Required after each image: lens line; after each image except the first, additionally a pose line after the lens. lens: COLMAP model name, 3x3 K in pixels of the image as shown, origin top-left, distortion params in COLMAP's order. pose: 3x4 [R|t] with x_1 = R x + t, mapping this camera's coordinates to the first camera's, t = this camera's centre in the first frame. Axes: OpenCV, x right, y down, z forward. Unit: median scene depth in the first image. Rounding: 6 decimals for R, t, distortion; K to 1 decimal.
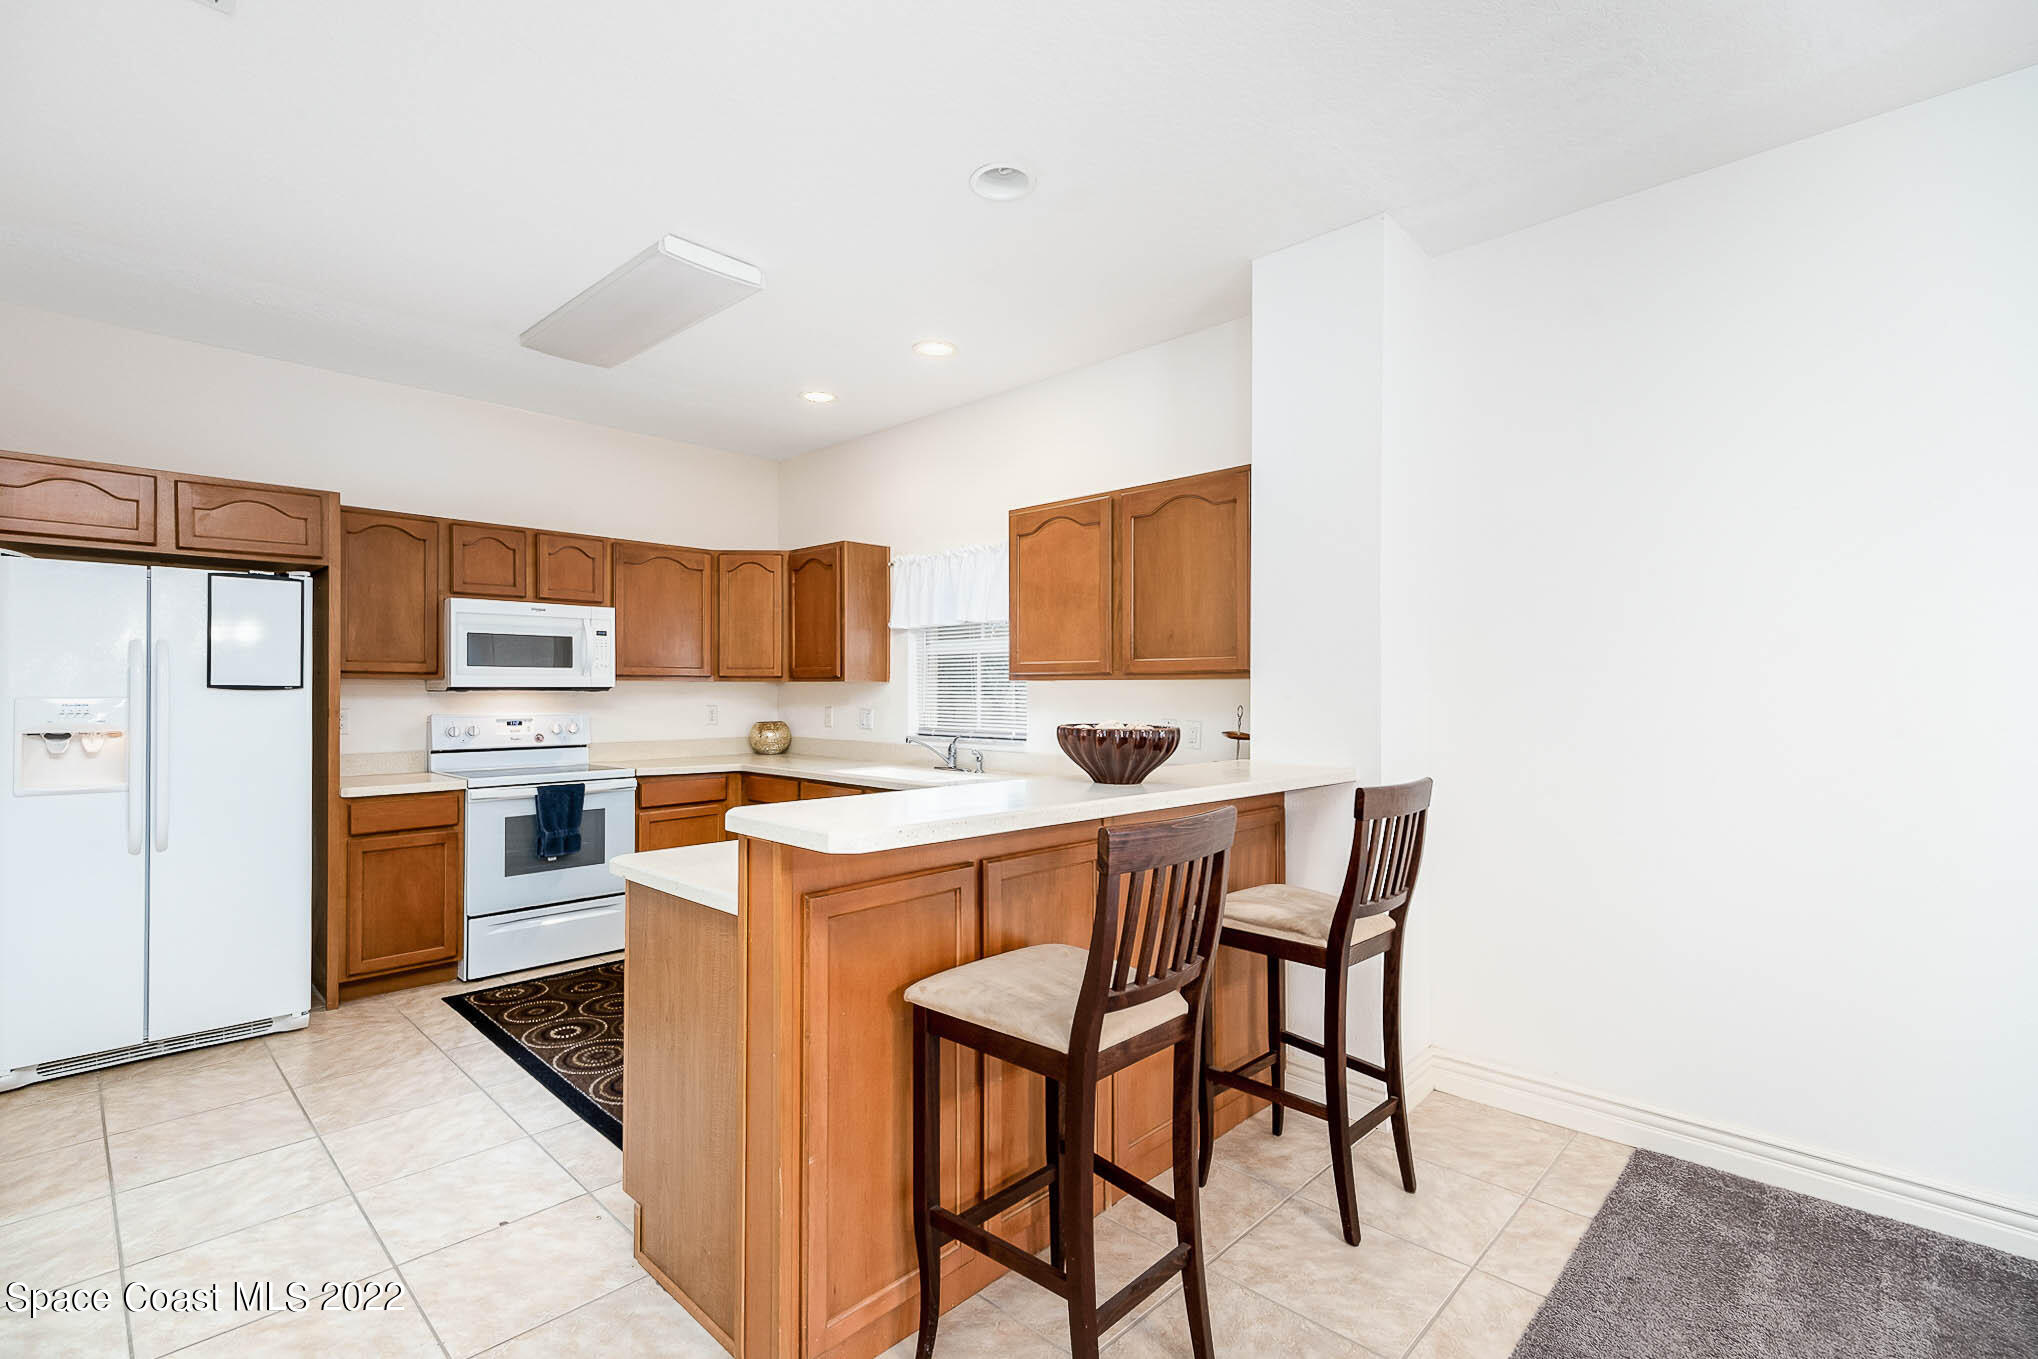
lens RADIAL K [[946.3, 0, 1011.2], [0, 946.3, 688.3], [0, 0, 1]] dist [-0.000833, 0.000283]
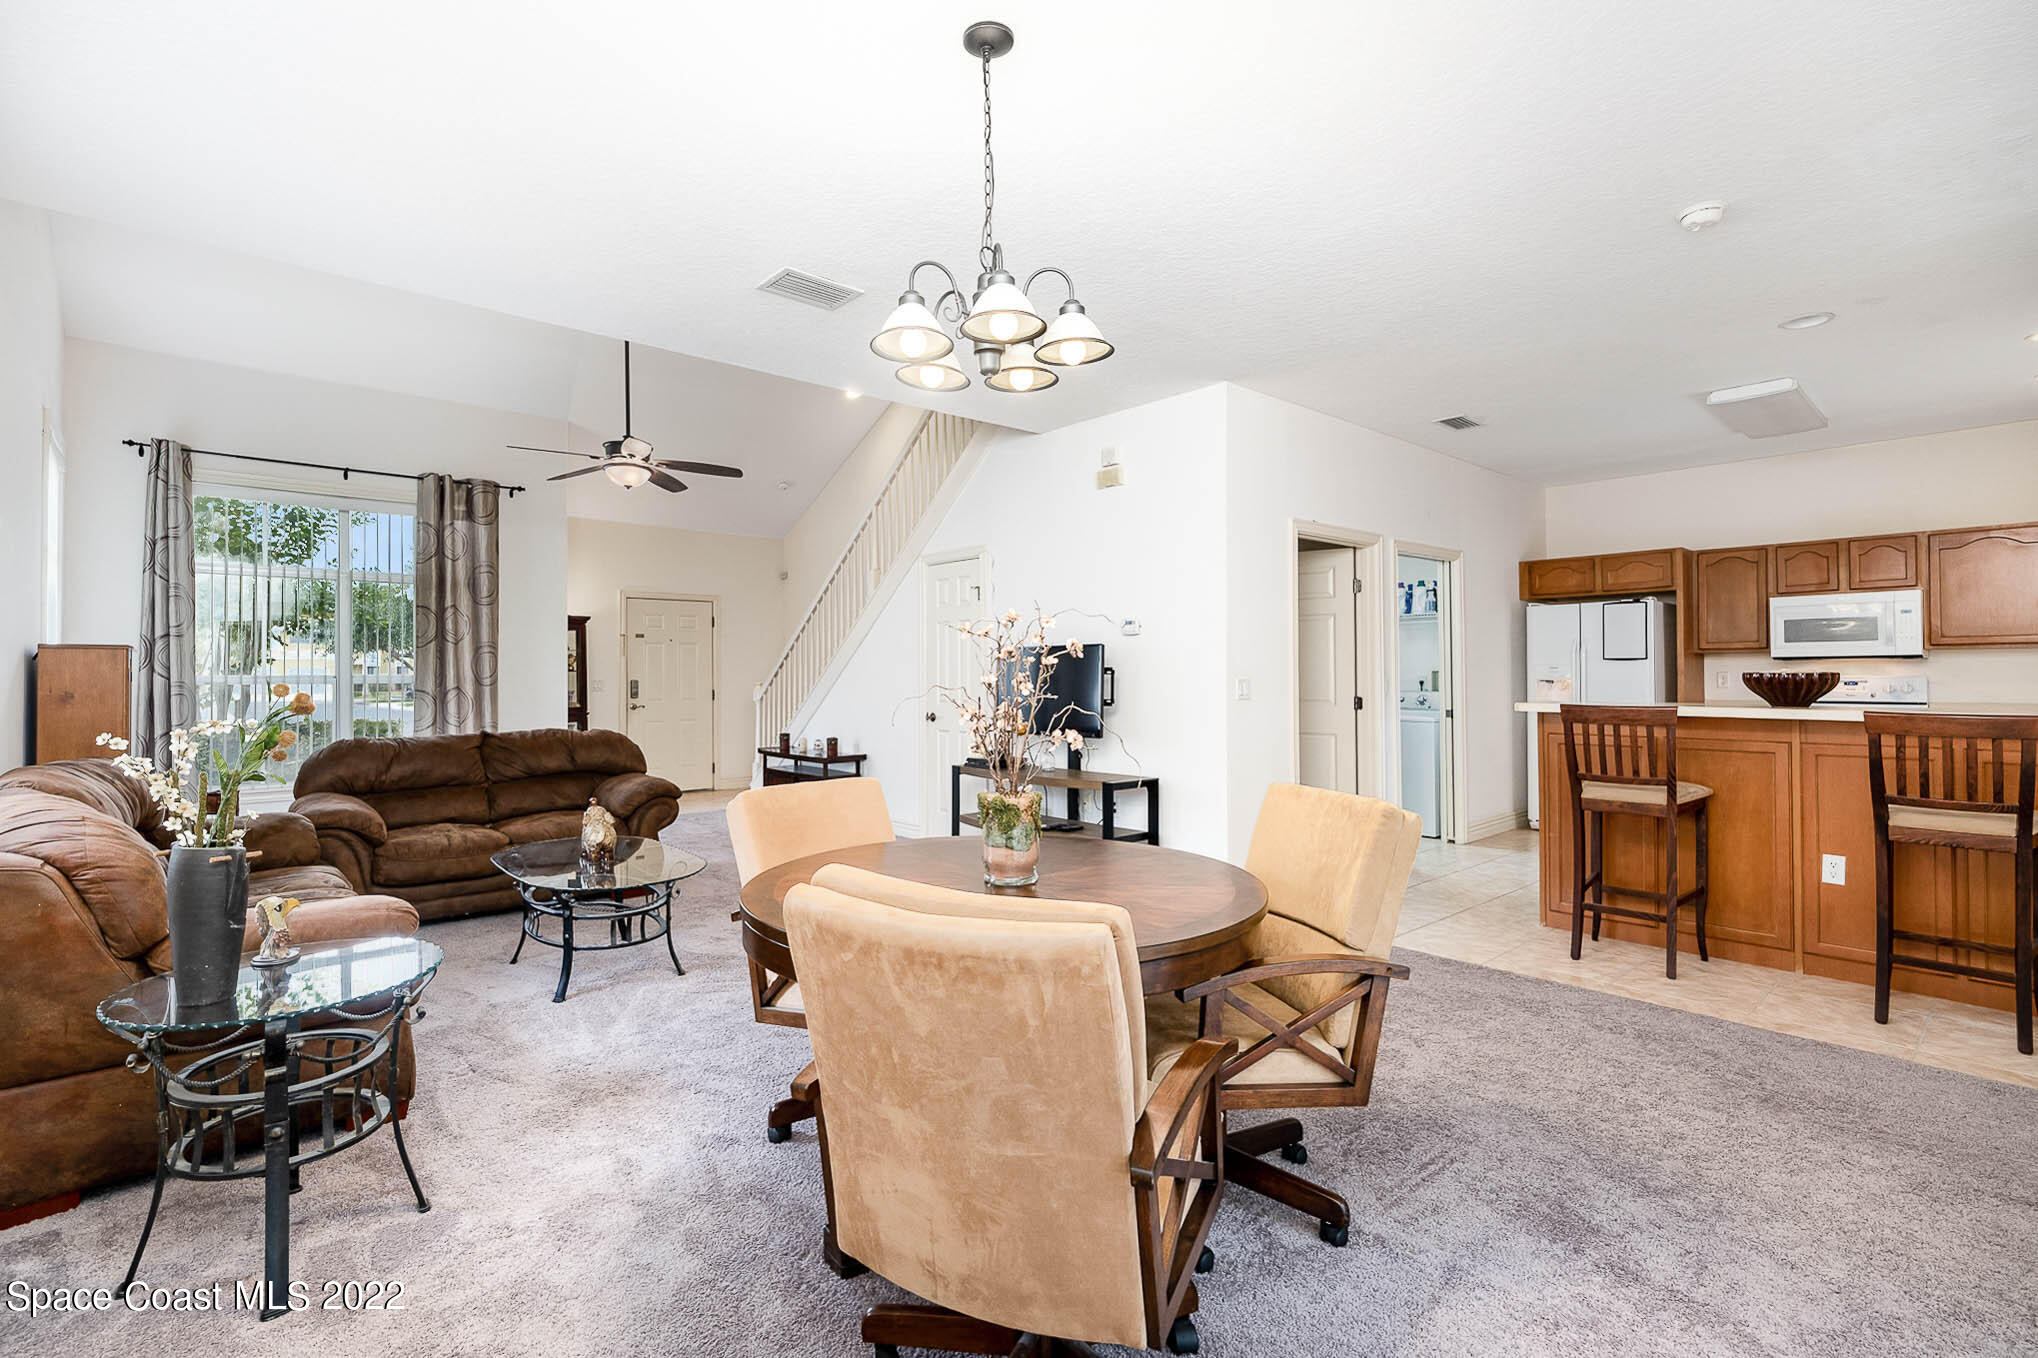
lens RADIAL K [[969.5, 0, 983.6], [0, 969.5, 677.9], [0, 0, 1]] dist [0.010707, -0.000258]
pose [[-0.116154, -0.006181, -0.993212, 1.127224], [0.006900, 0.999951, -0.007030, 0.034656], [0.993207, -0.007670, -0.116105, -0.060627]]
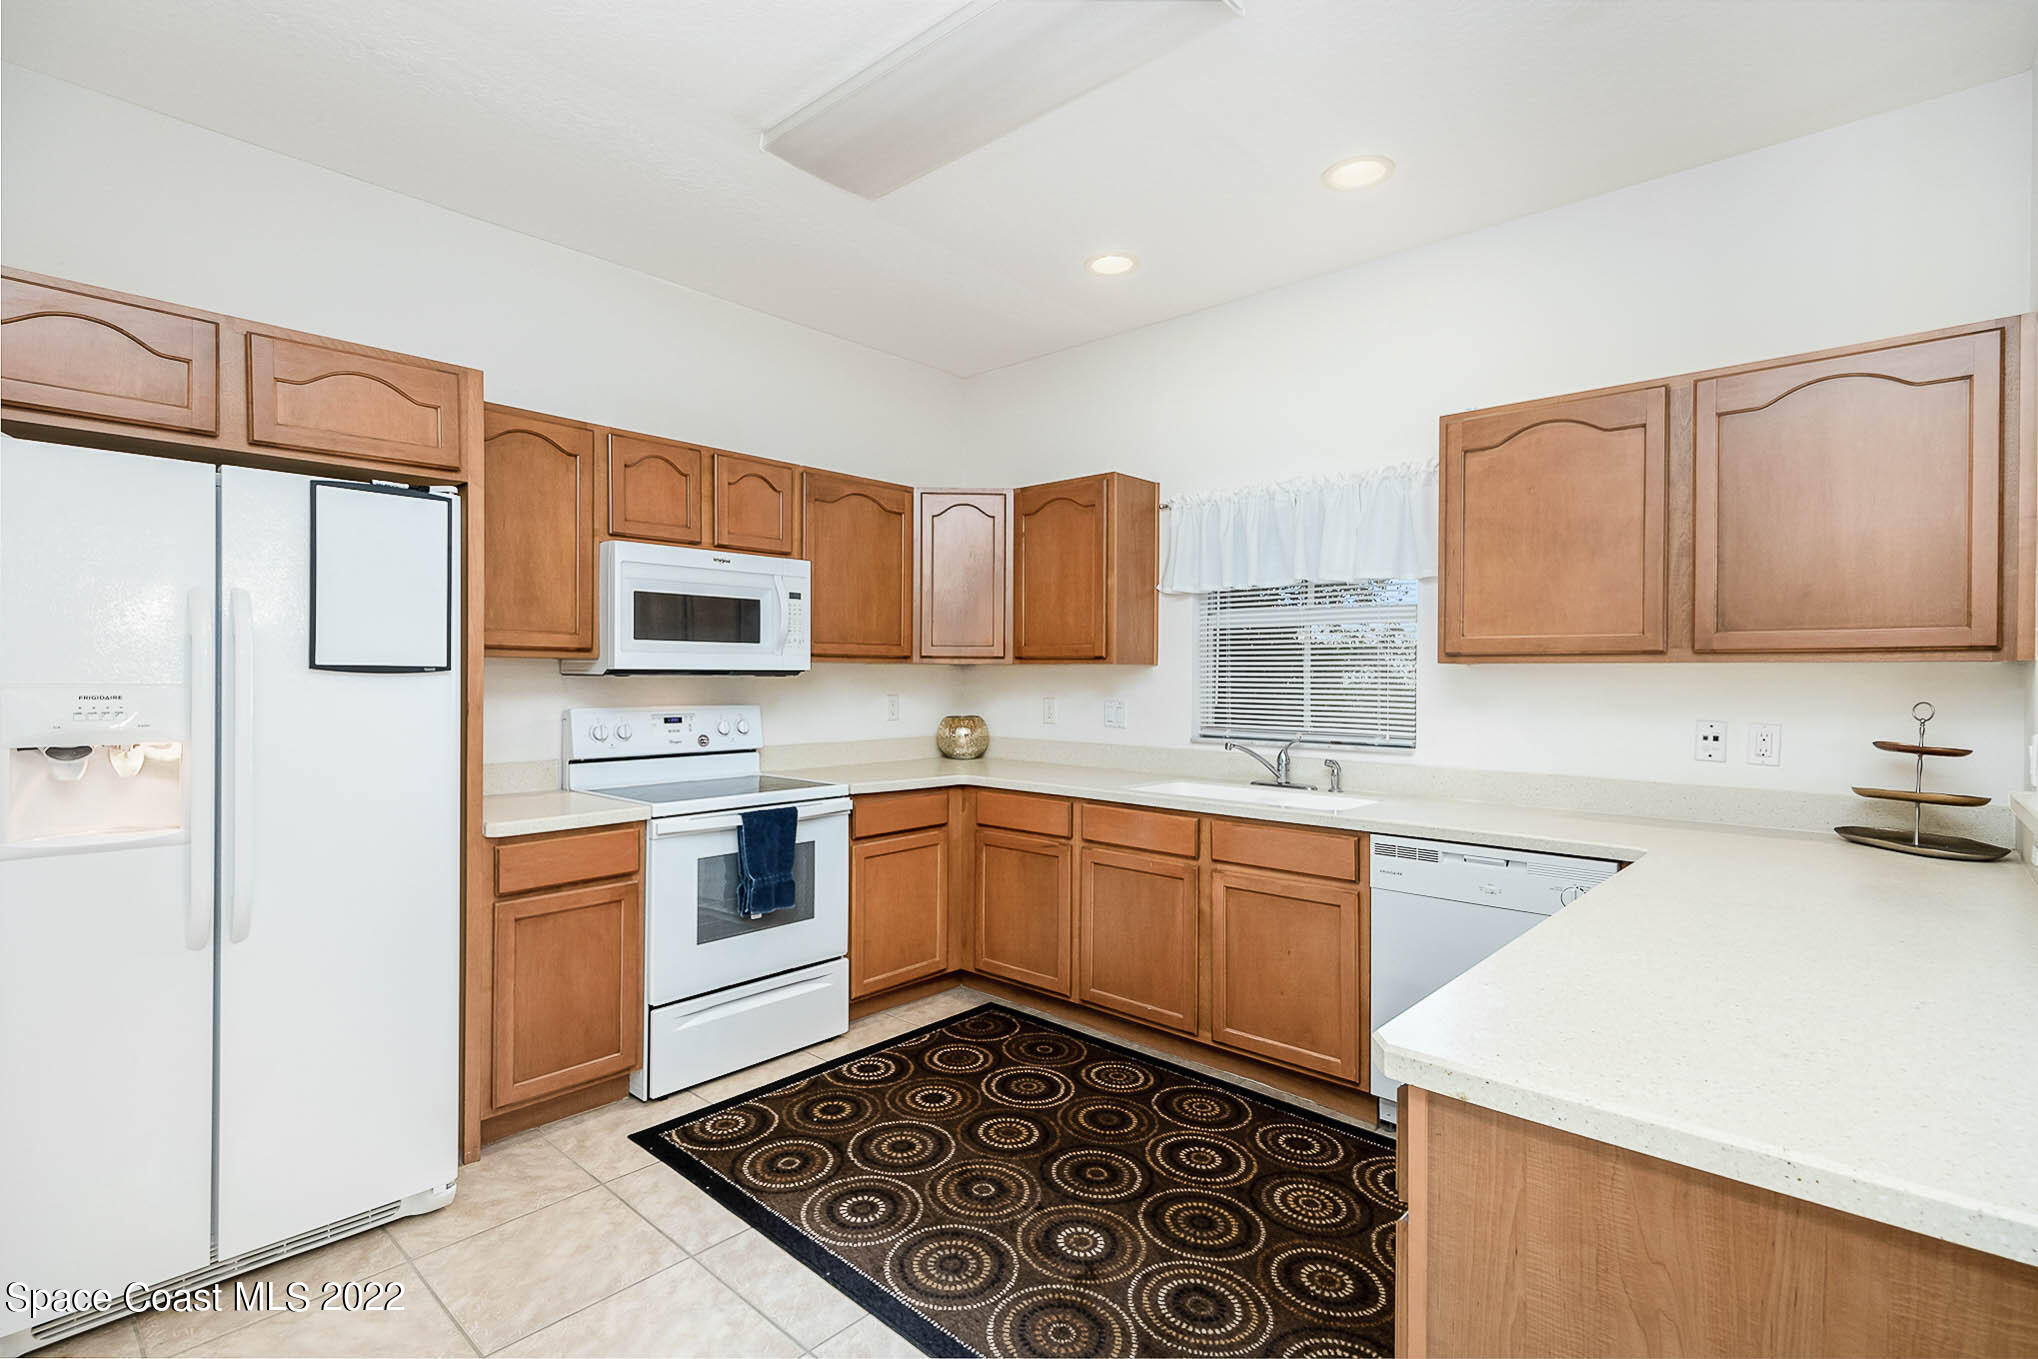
lens RADIAL K [[969.5, 0, 983.6], [0, 969.5, 678.4], [0, 0, 1]] dist [0.010707, -0.000258]
pose [[0.999780, 0.003211, 0.020737, -0.350804], [-0.003323, 0.999980, 0.005397, 0.000501], [-0.020719, -0.005465, 0.999770, 0.297043]]
